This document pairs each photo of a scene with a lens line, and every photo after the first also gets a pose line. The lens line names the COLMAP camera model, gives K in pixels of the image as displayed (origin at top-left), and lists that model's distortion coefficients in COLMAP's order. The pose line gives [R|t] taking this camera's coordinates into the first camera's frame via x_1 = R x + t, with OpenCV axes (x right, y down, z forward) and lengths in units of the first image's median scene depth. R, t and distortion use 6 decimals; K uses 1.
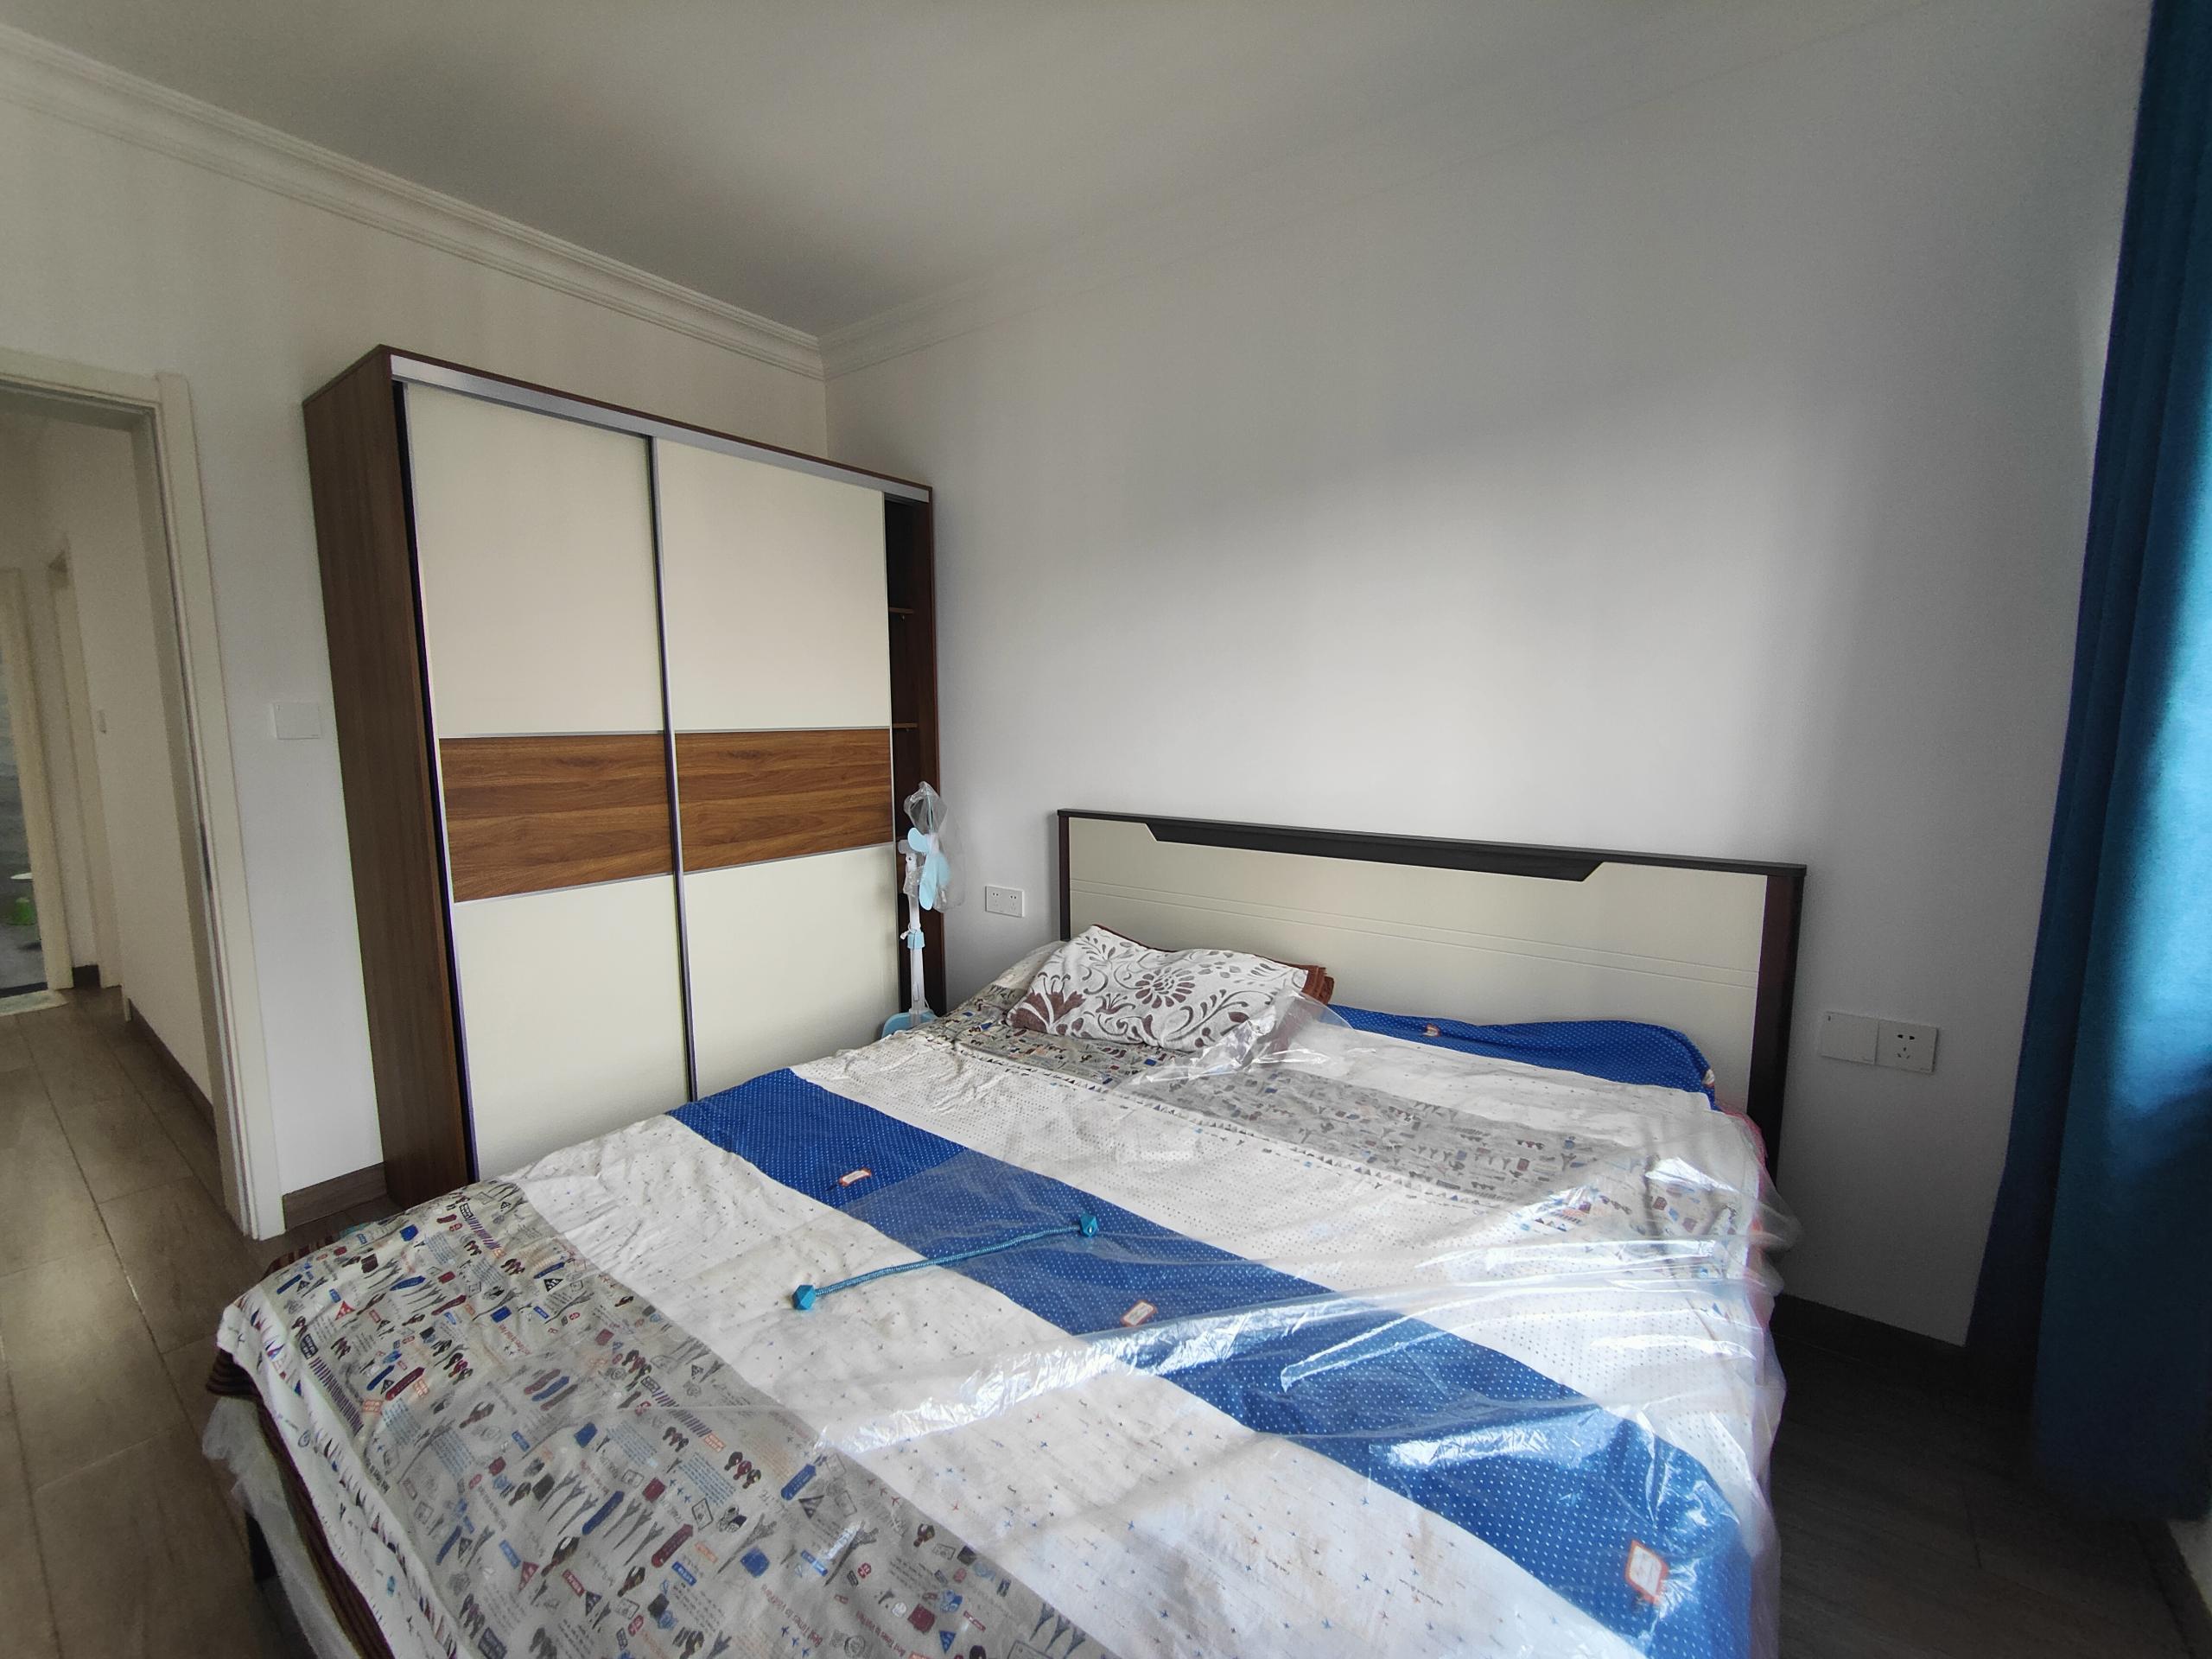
lens RADIAL K [[903.6, 0, 1111.2], [0, 903.6, 825.2], [0, 0, 1]] dist [-0.000561, -0.000073]
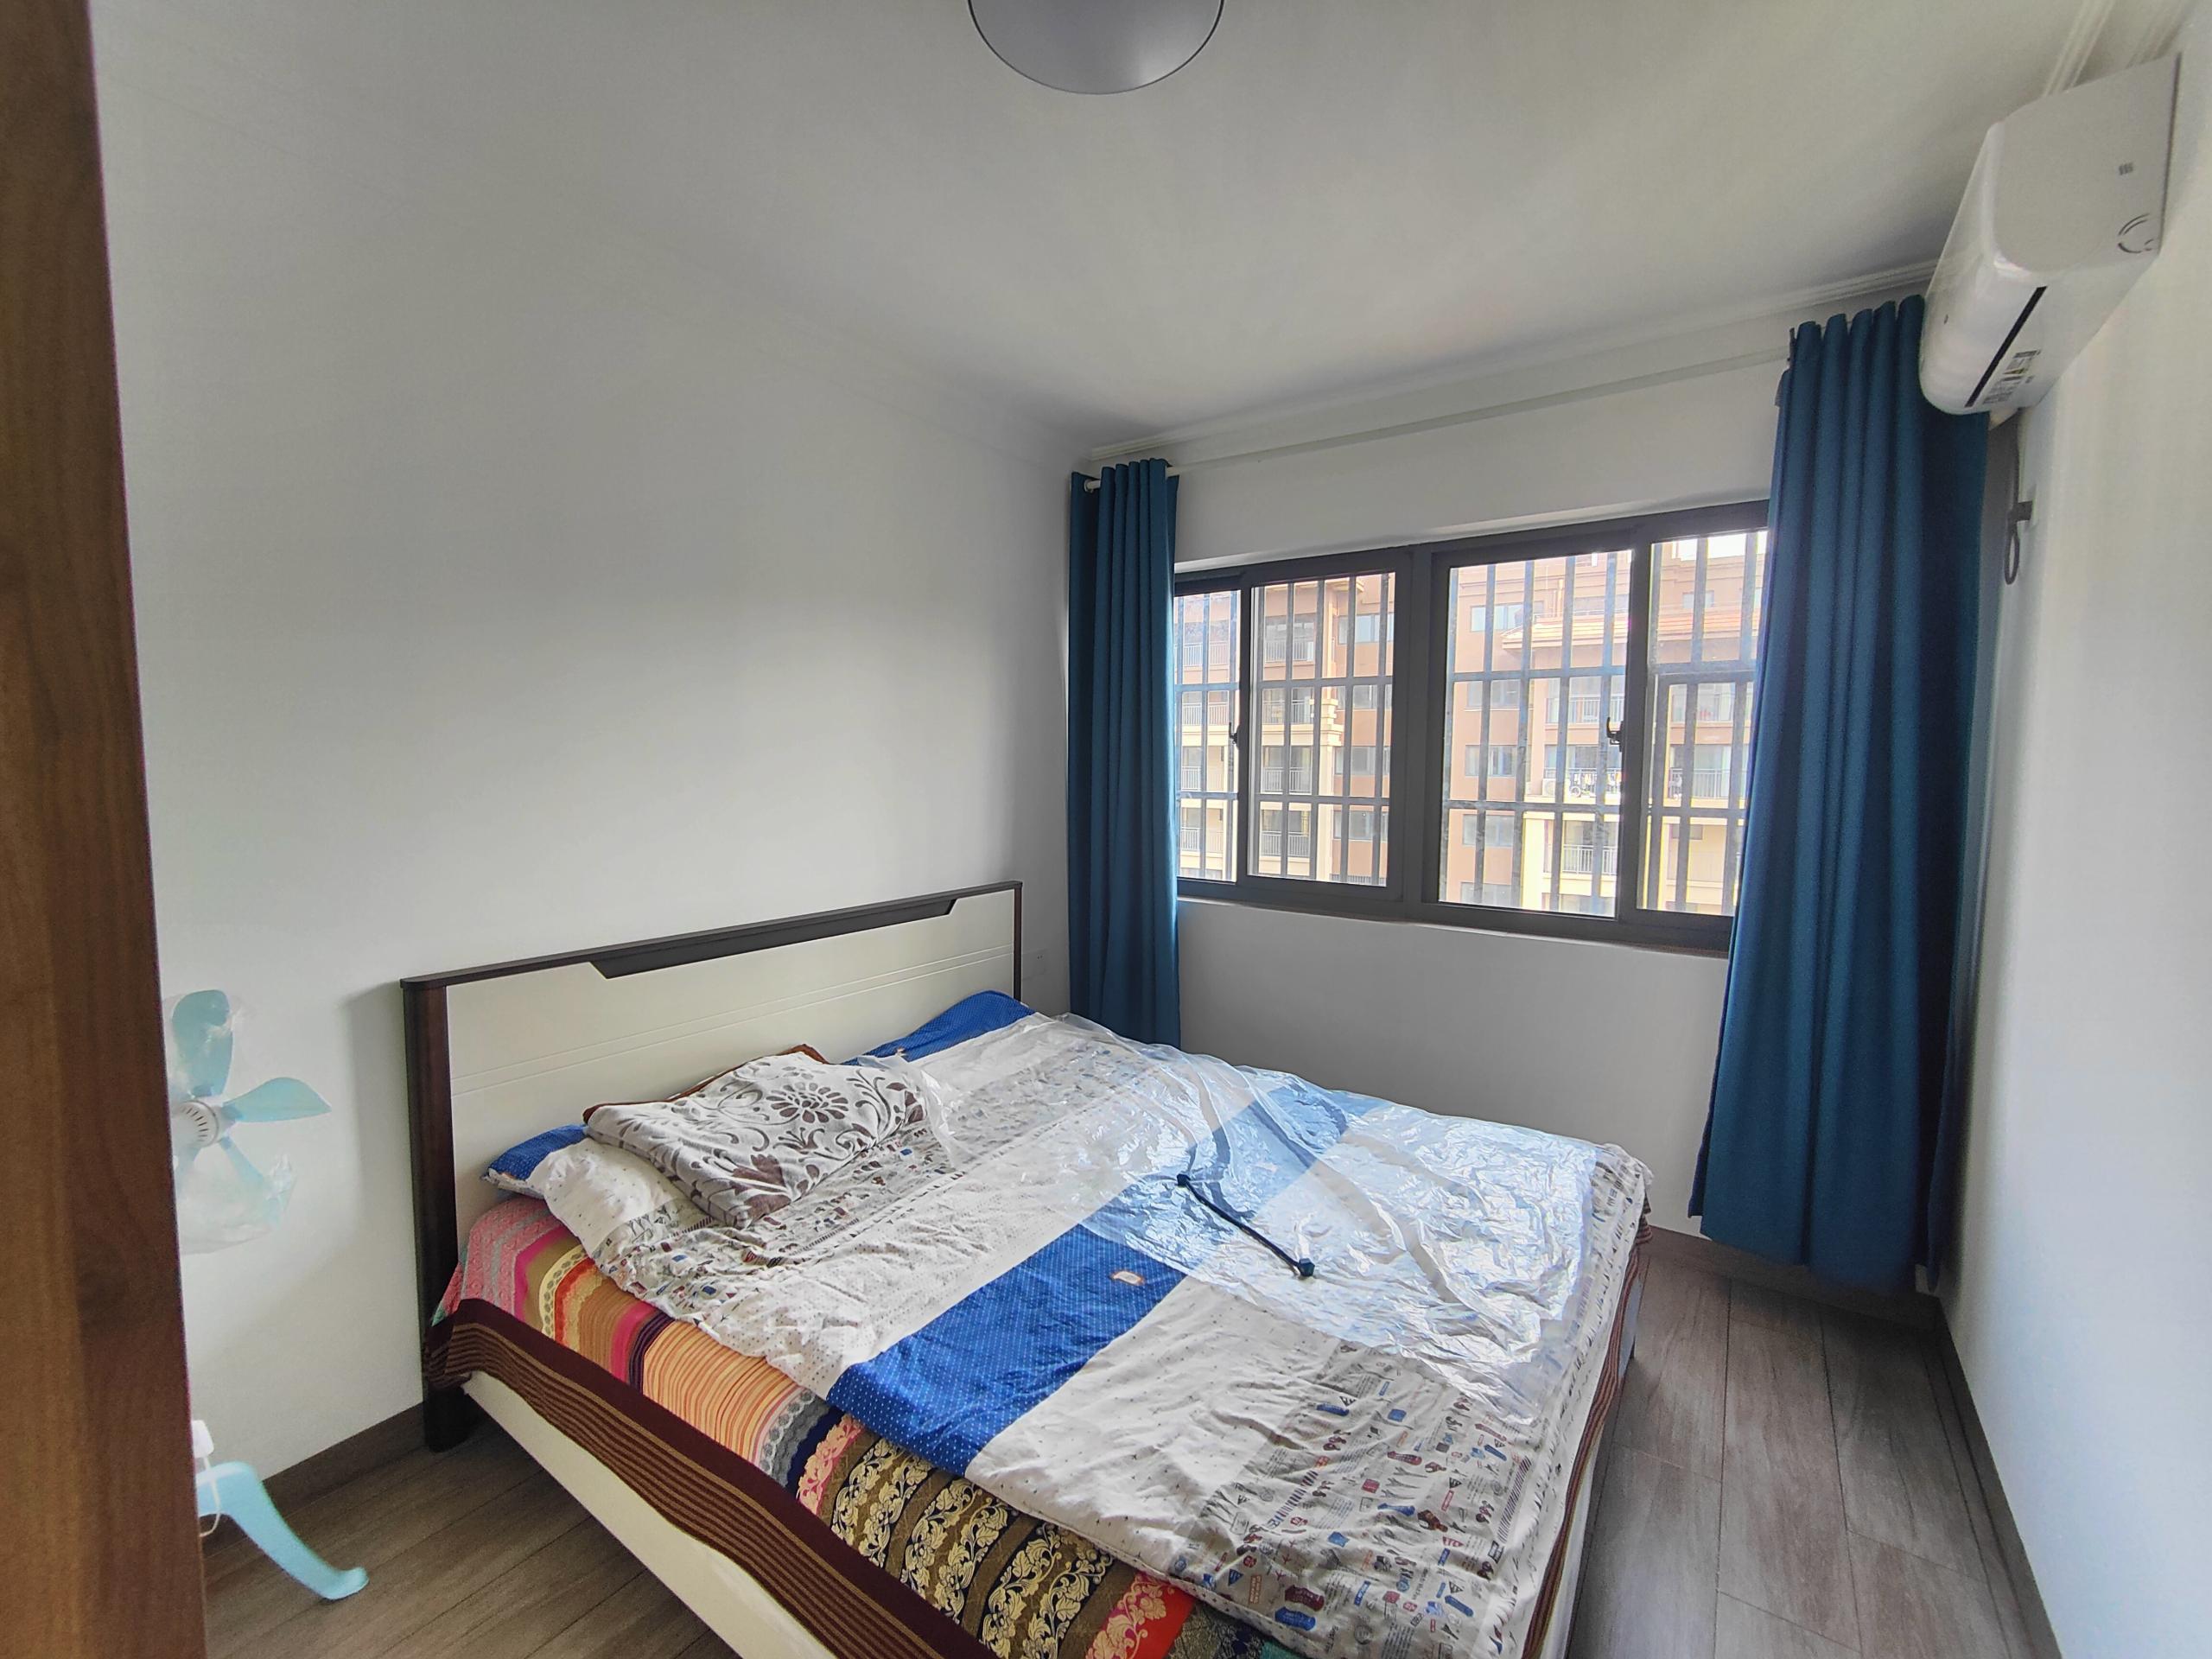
lens RADIAL K [[903.6, 0, 1111.2], [0, 903.6, 825.2], [0, 0, 1]] dist [-0.000561, -0.000073]
pose [[-0.020429, -0.068659, 0.997431, -1.016882], [0.119441, 0.990327, 0.070616, -0.164197], [-0.992631, 0.120577, -0.012031, 0.758511]]
